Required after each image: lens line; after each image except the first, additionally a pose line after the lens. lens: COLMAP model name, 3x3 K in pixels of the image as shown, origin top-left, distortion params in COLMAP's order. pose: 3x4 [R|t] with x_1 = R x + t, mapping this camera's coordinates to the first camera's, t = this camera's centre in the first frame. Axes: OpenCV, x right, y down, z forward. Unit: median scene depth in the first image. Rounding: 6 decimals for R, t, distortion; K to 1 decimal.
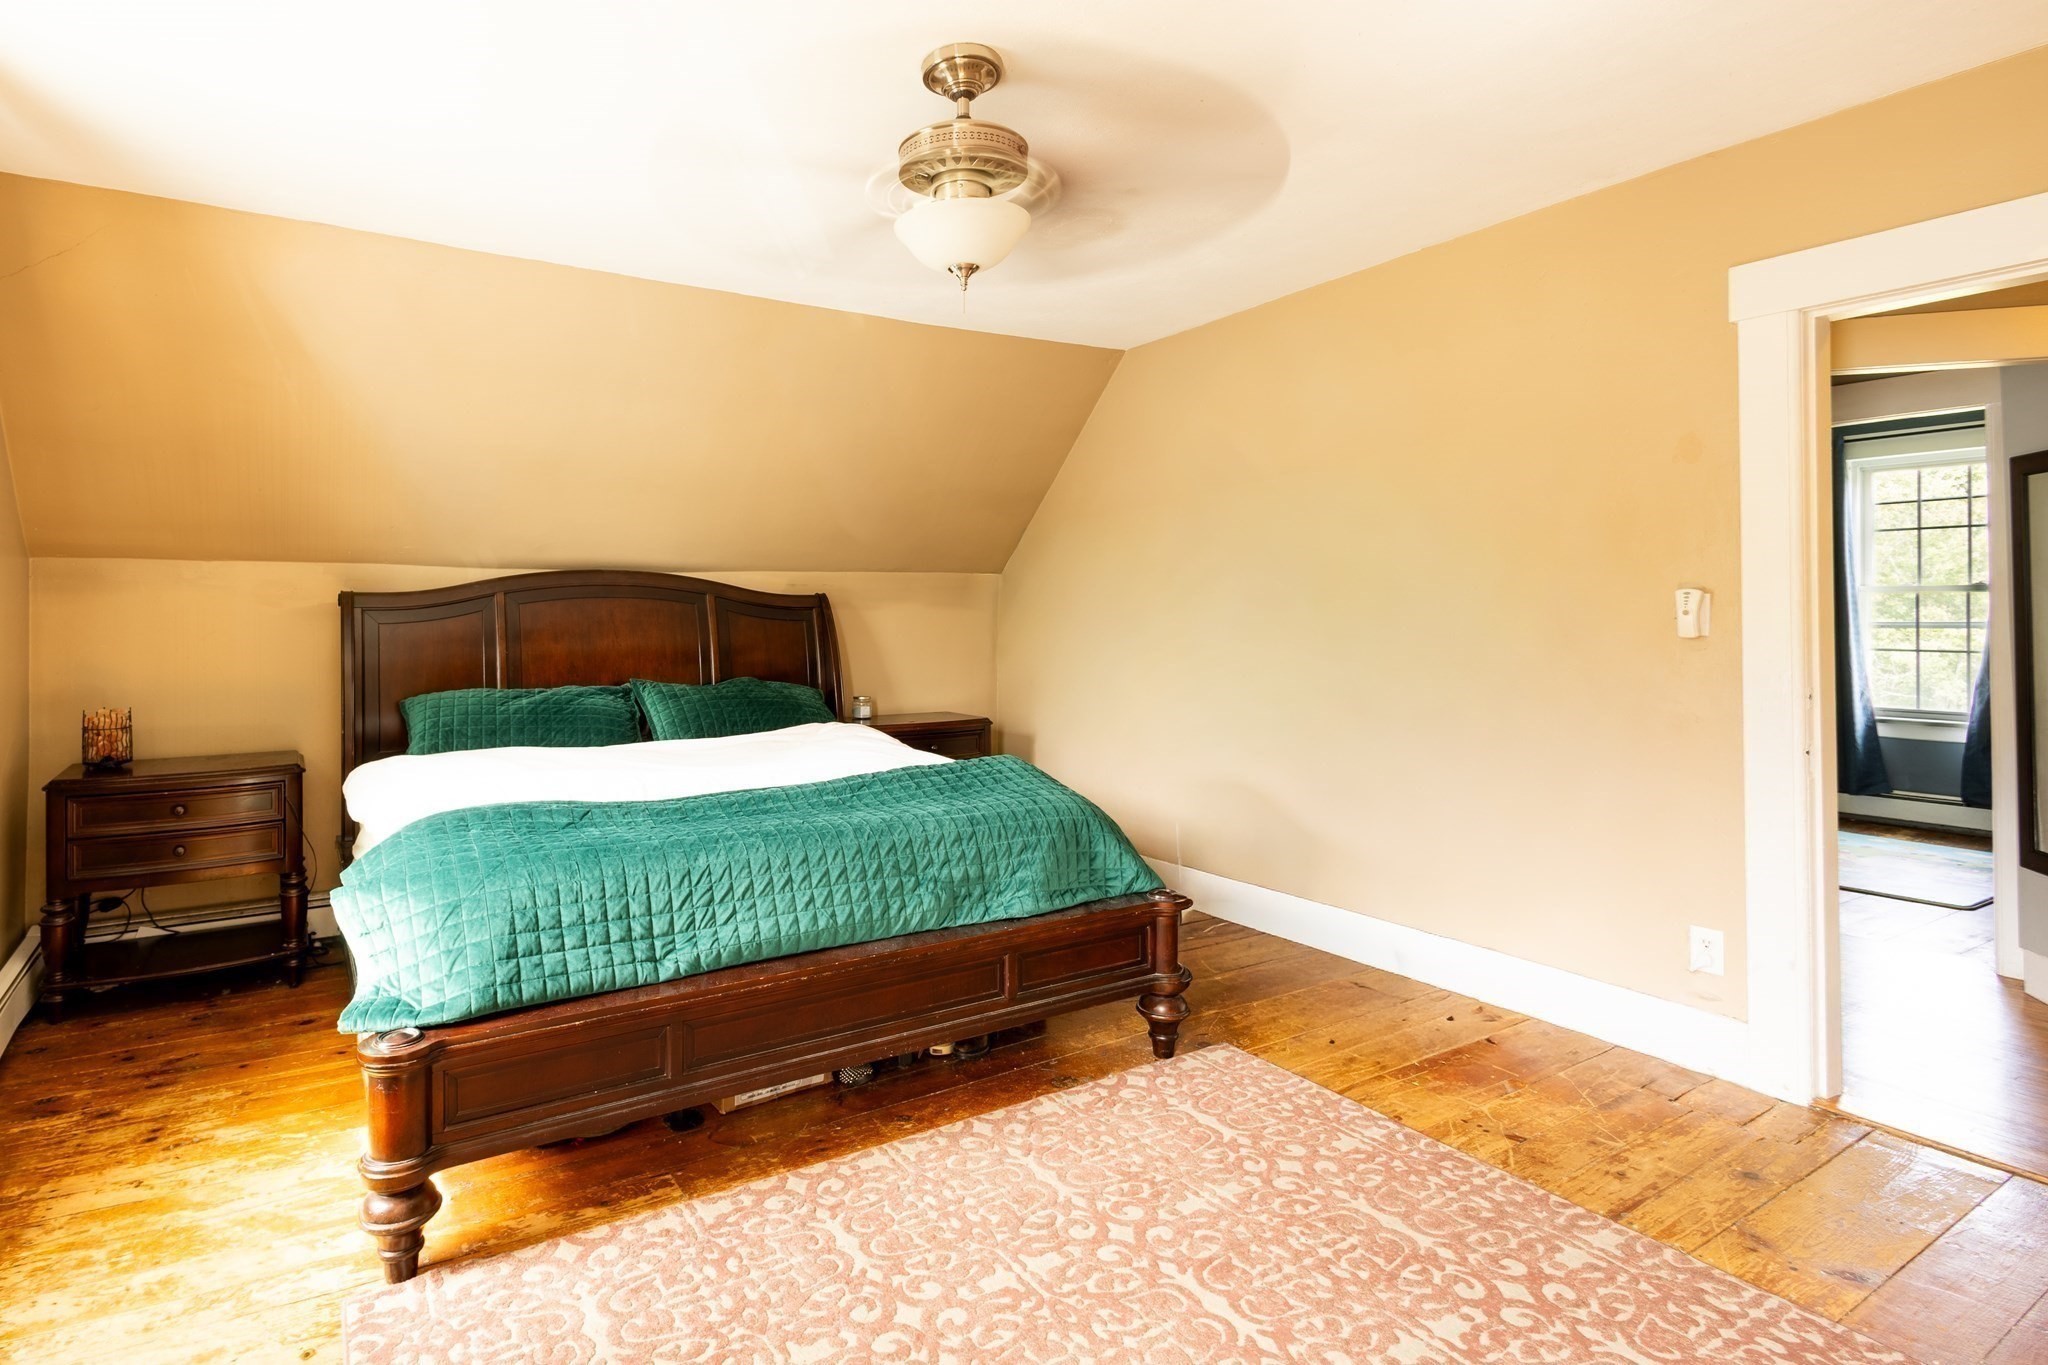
lens RADIAL K [[932.6, 0, 1028.8], [0, 932.6, 615.9], [0, 0, 1]] dist [0.002126, 0.000067]
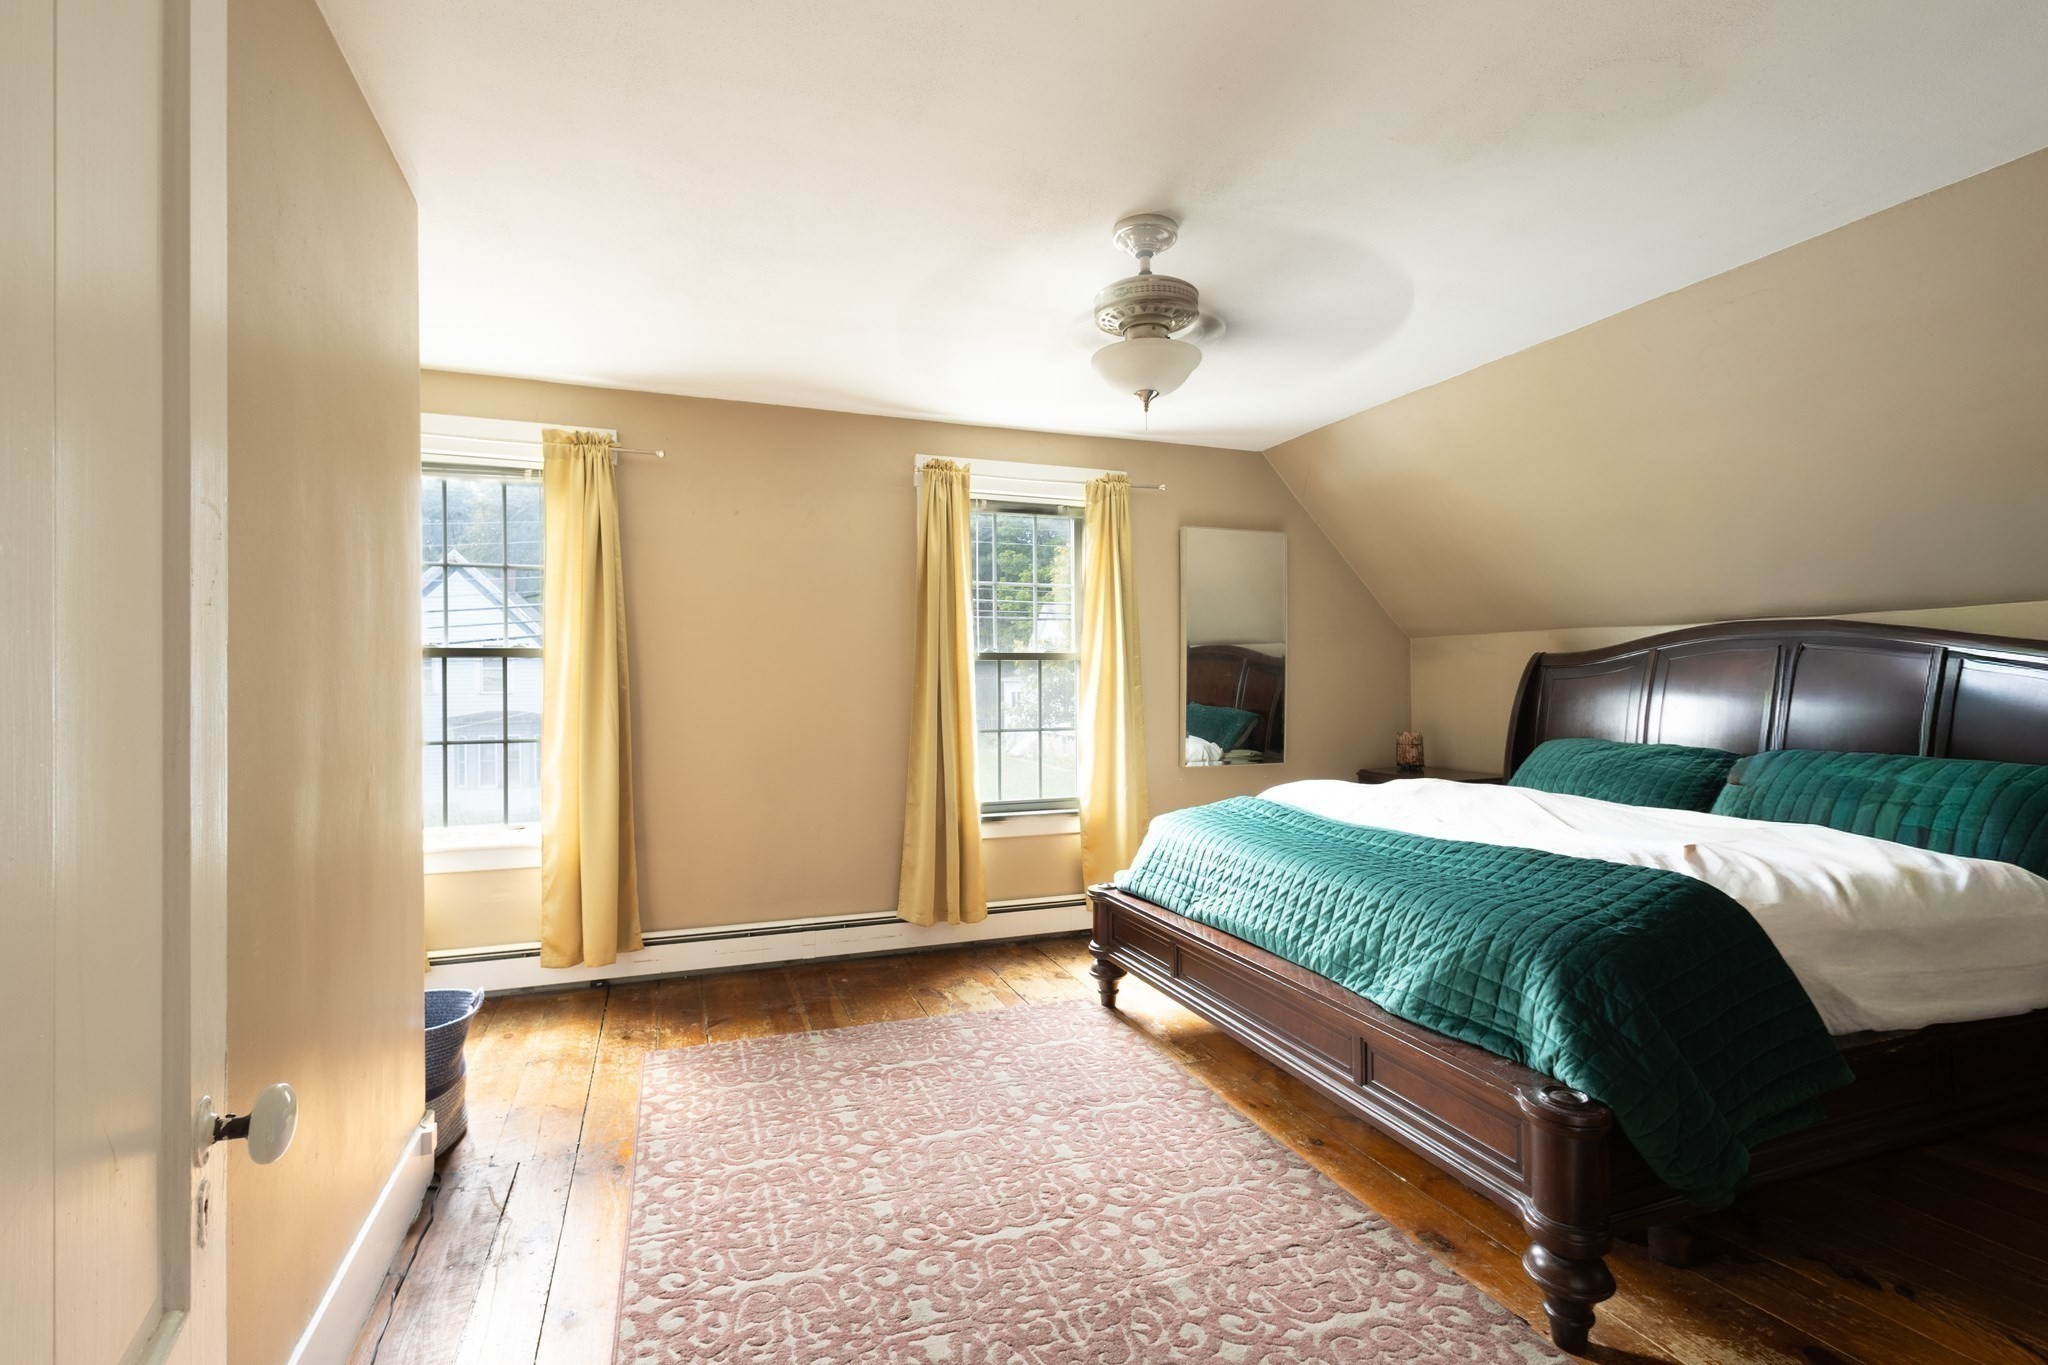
lens RADIAL K [[932.6, 0, 1022.5], [0, 932.6, 683.4], [0, 0, 1]] dist [0.002126, 0.000067]
pose [[-0.157020, 0.007428, -0.987567, 1.036292], [0.007125, 0.999954, 0.006388, 0.003153], [0.987570, -0.006033, -0.157066, 0.891993]]
